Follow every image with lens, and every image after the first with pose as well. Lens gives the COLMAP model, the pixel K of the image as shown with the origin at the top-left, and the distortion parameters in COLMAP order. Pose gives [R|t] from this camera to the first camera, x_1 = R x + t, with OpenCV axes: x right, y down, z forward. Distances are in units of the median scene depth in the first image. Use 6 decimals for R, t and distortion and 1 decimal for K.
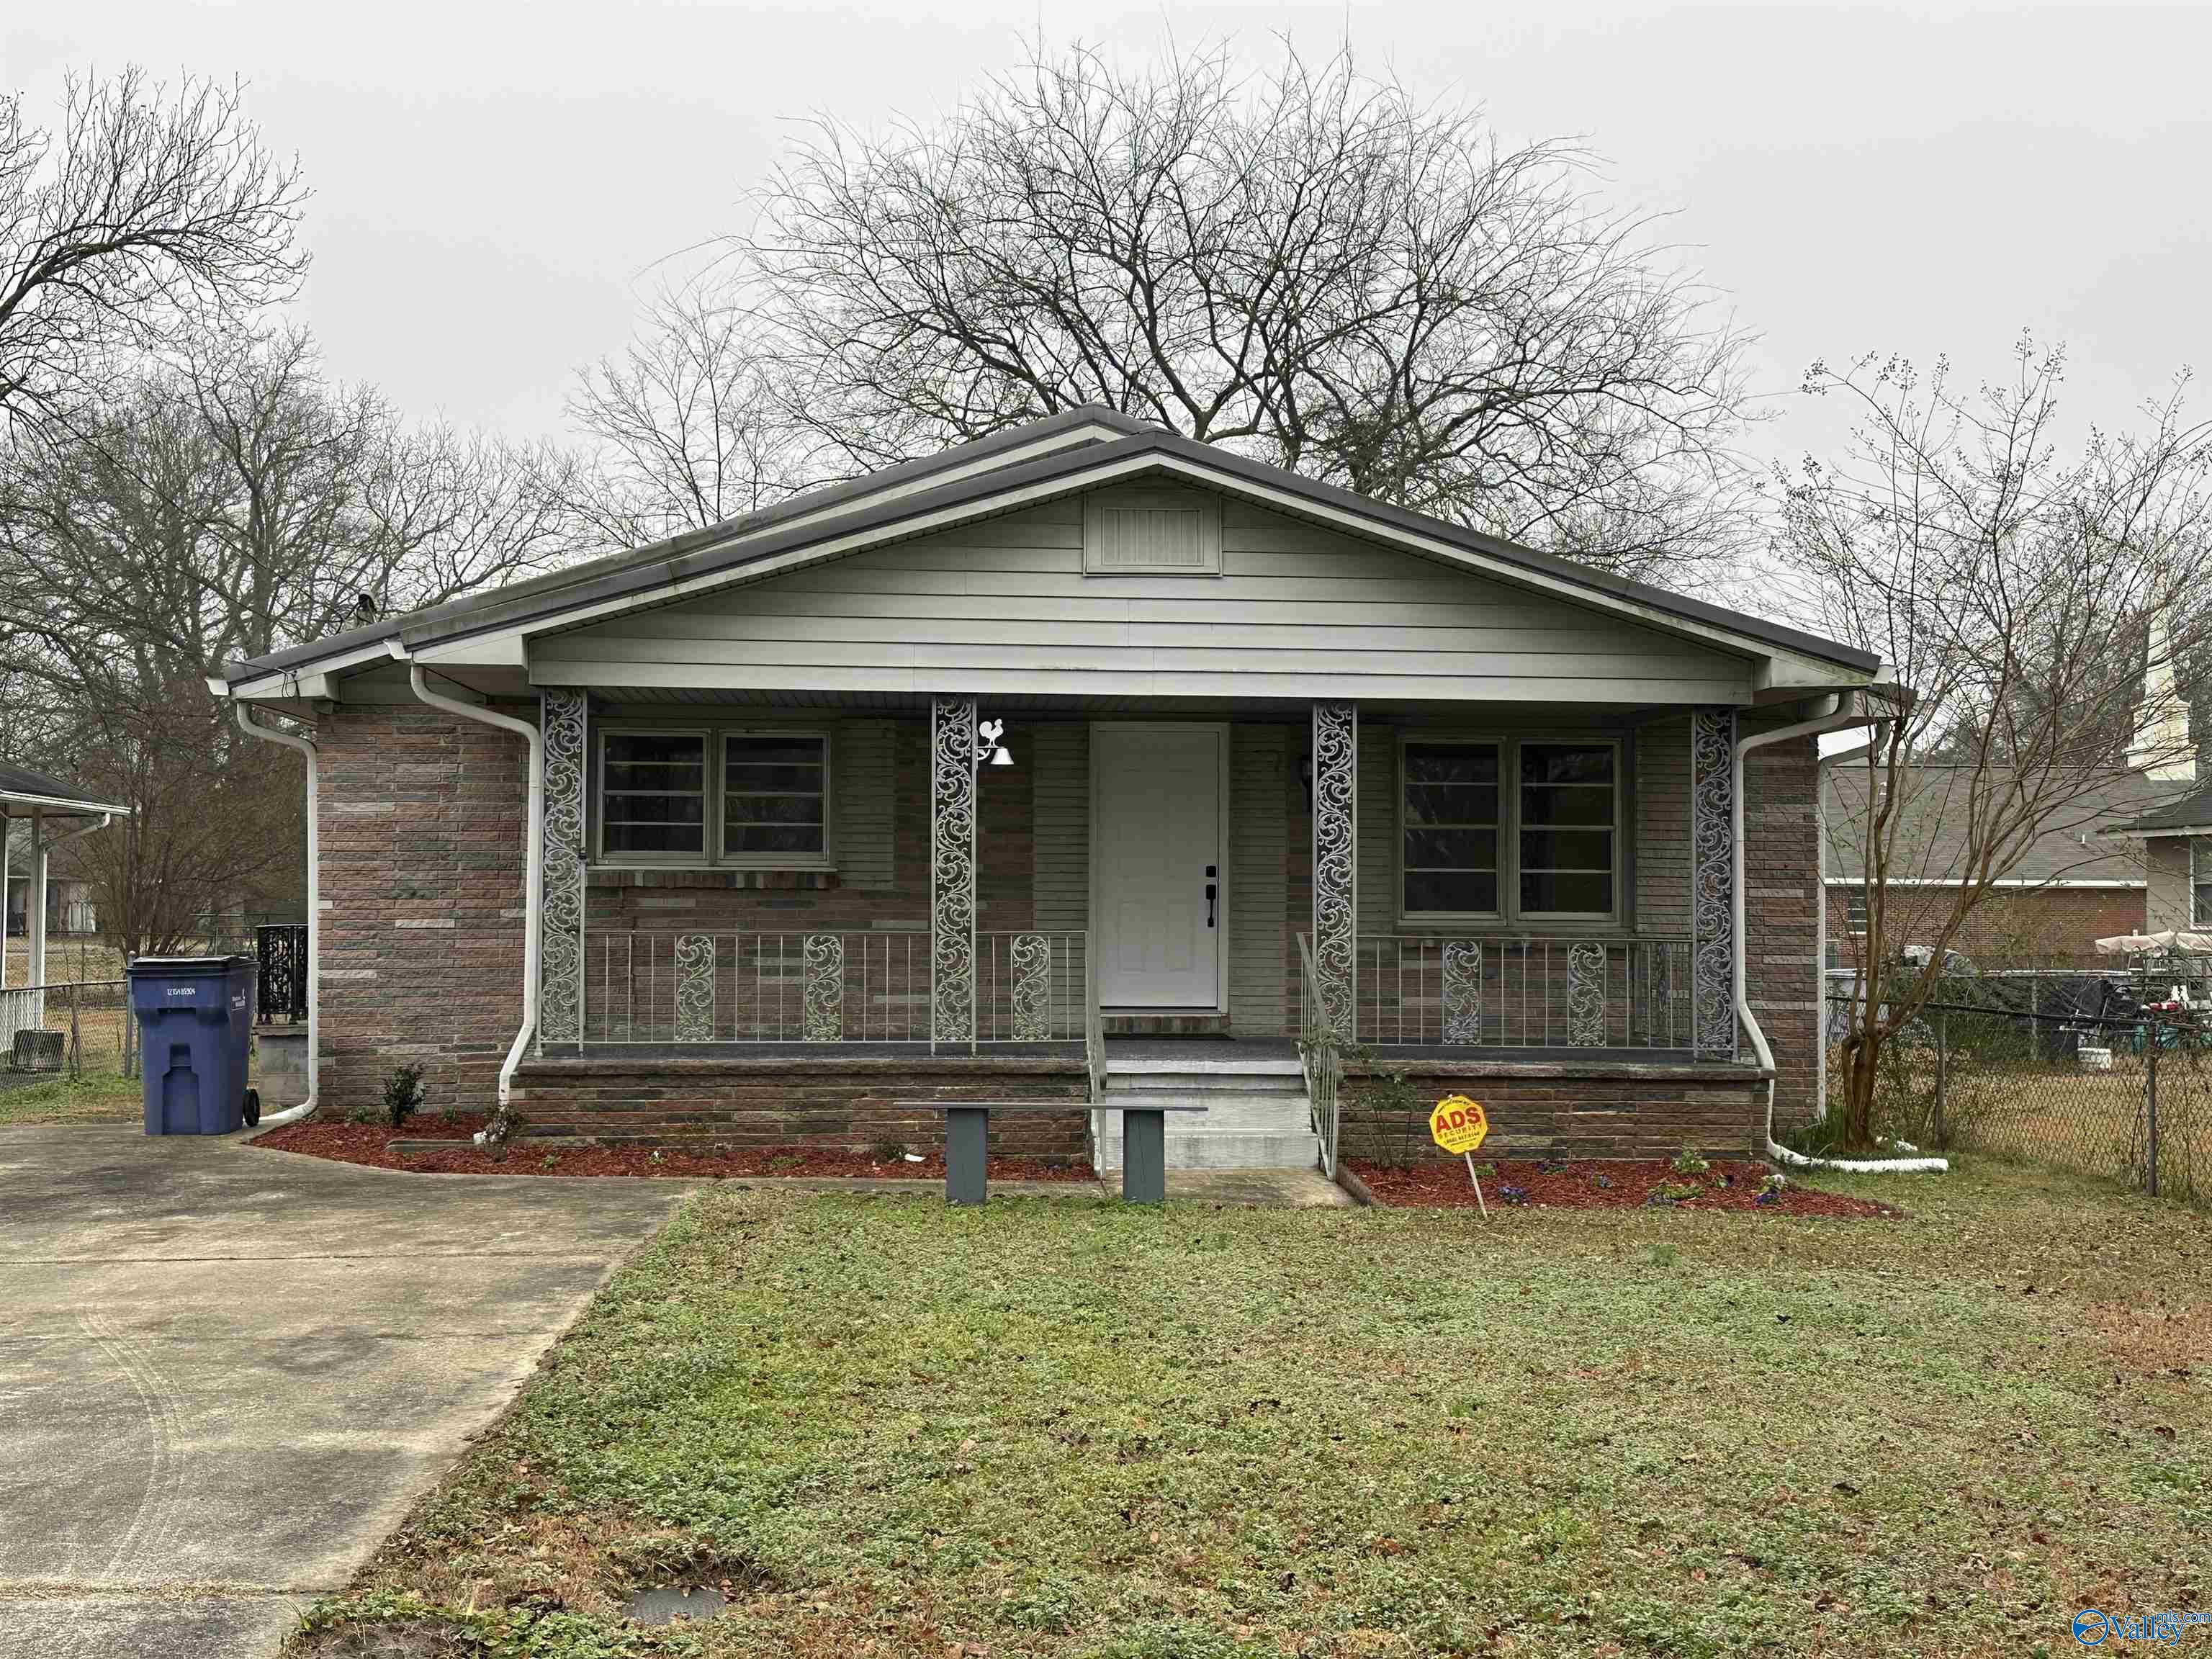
lens RADIAL K [[2519.8, 0, 1081.4], [0, 2519.8, 821.3], [0, 0, 1]] dist [0.130046, -0.026894]
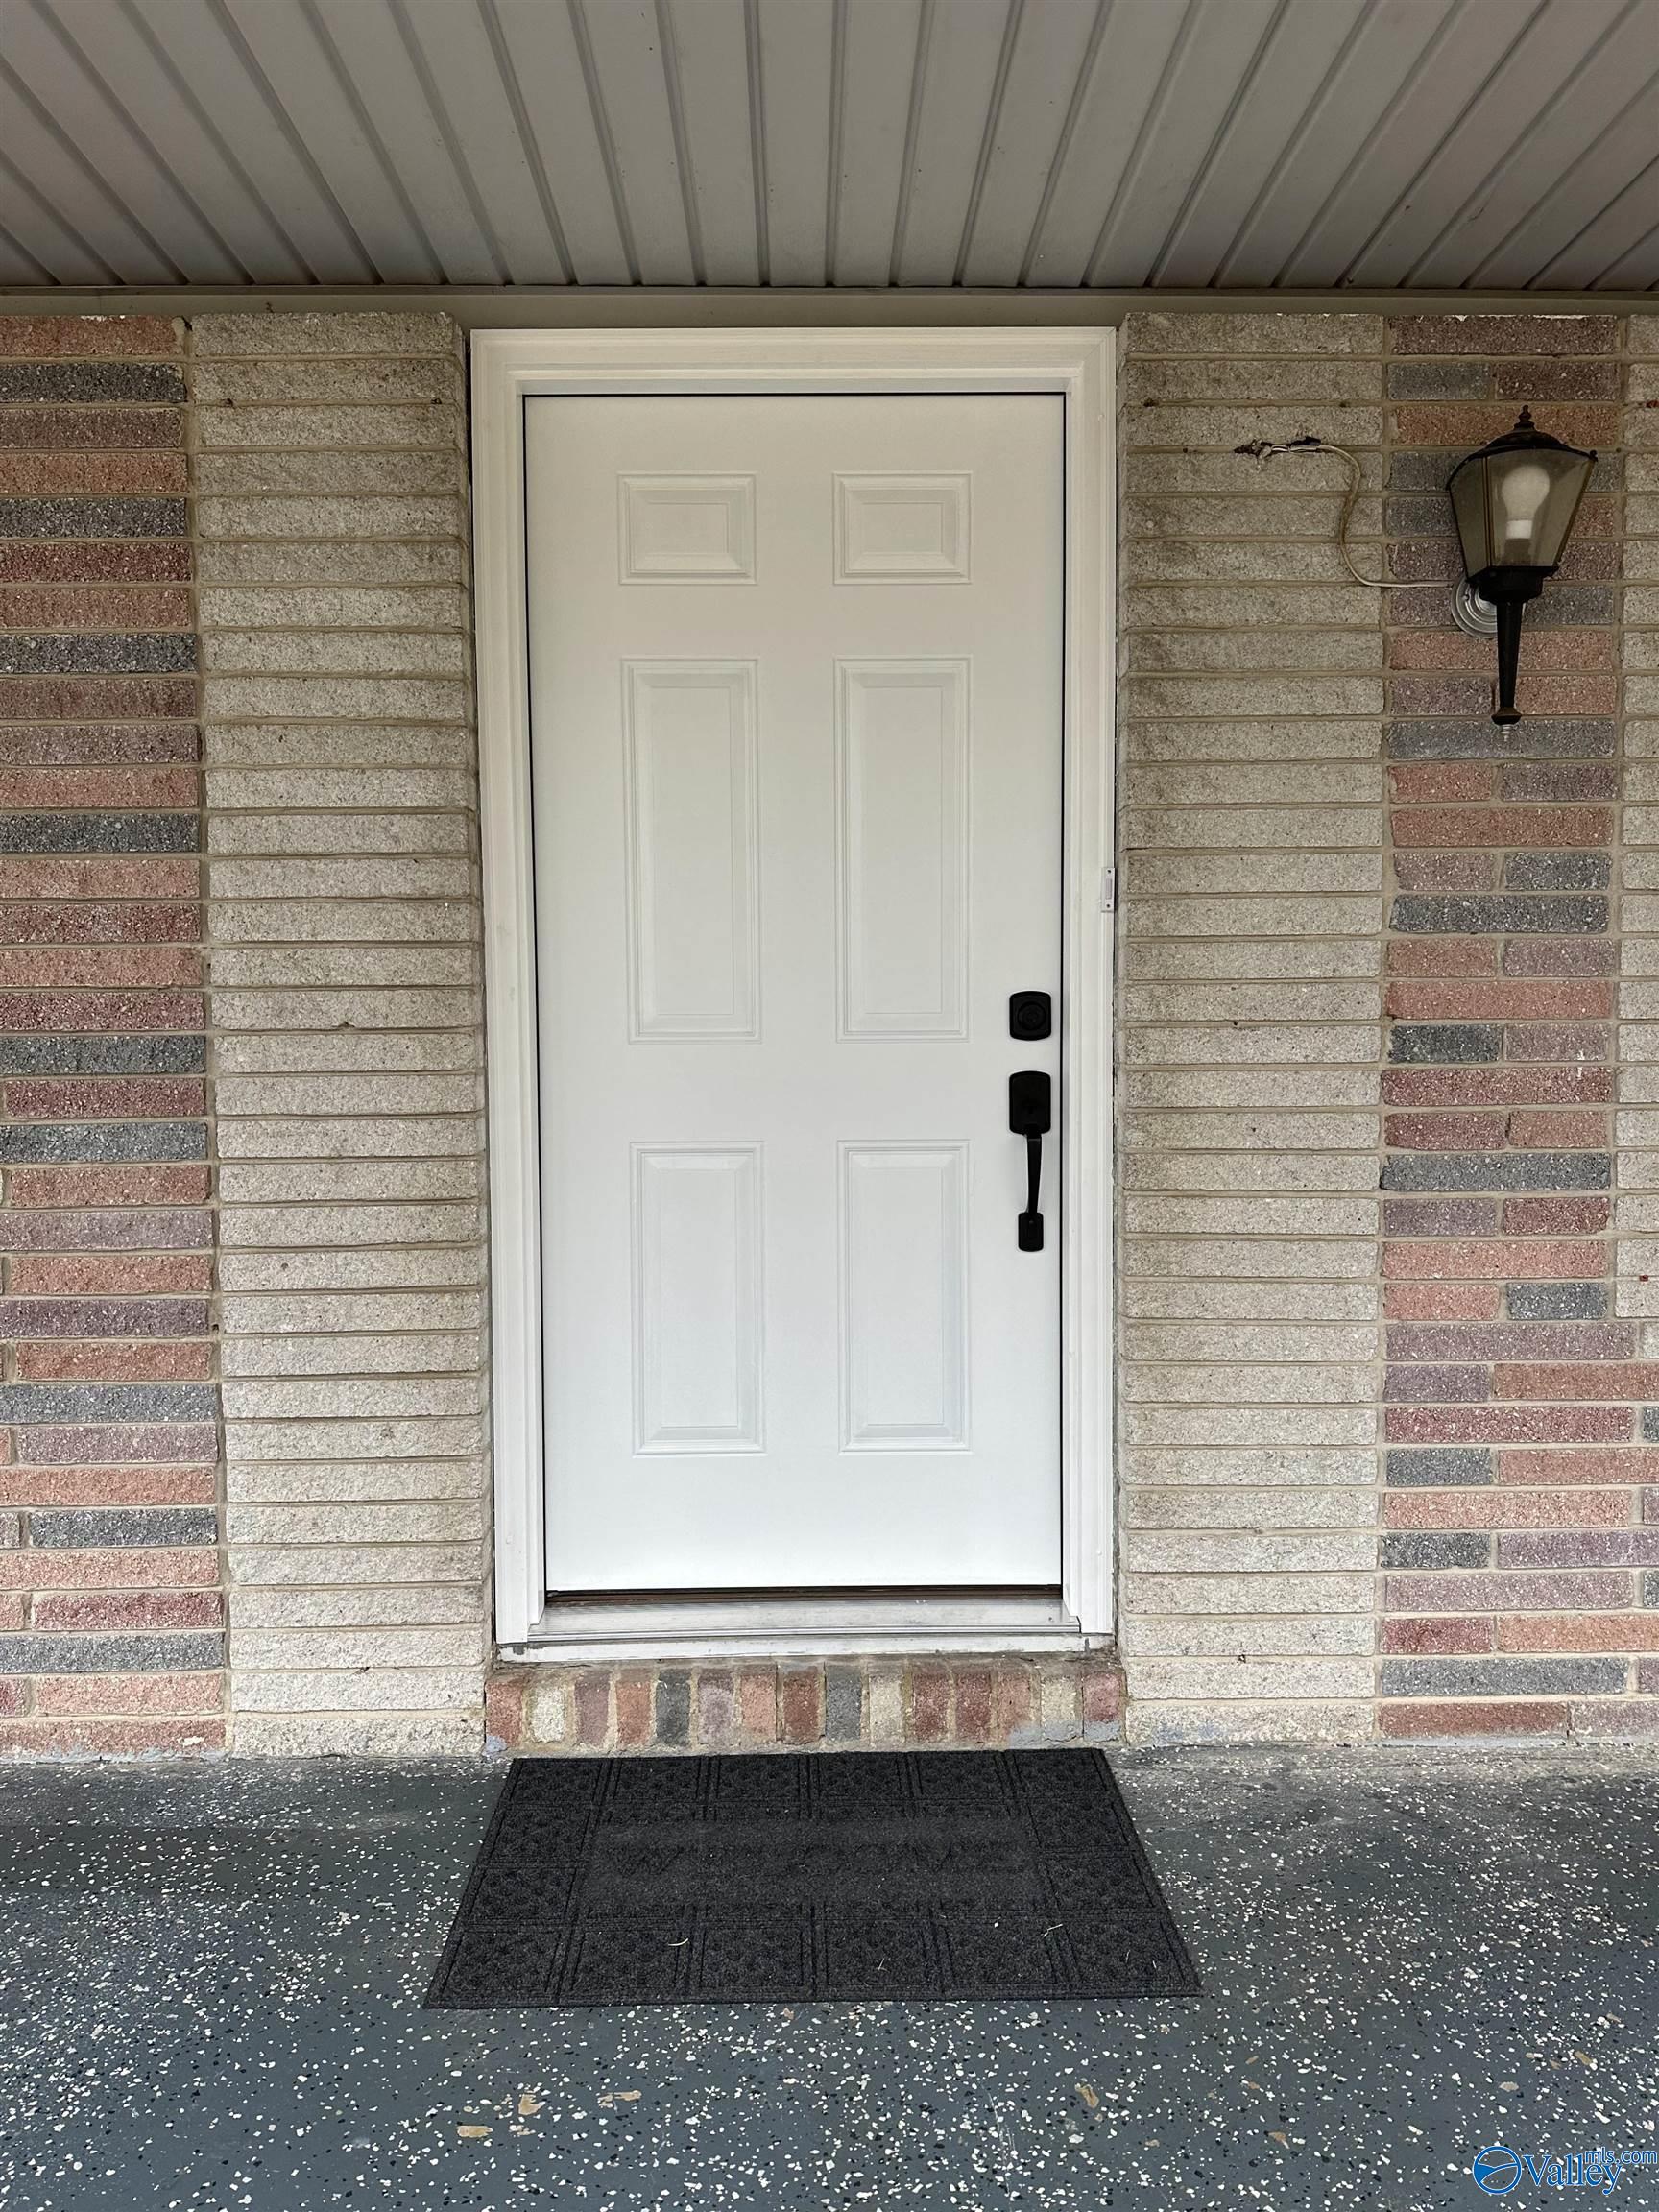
lens RADIAL K [[1526.7, 0, 829.5], [0, 1526.7, 1106.0], [0, 0, 1]] dist [0.002618, 0.000369]
pose [[0.998686, -0.010503, -0.050151, 0.045756], [0.014949, 0.995909, 0.089113, 0.017799], [0.049010, -0.089746, 0.994758, 0.985011]]
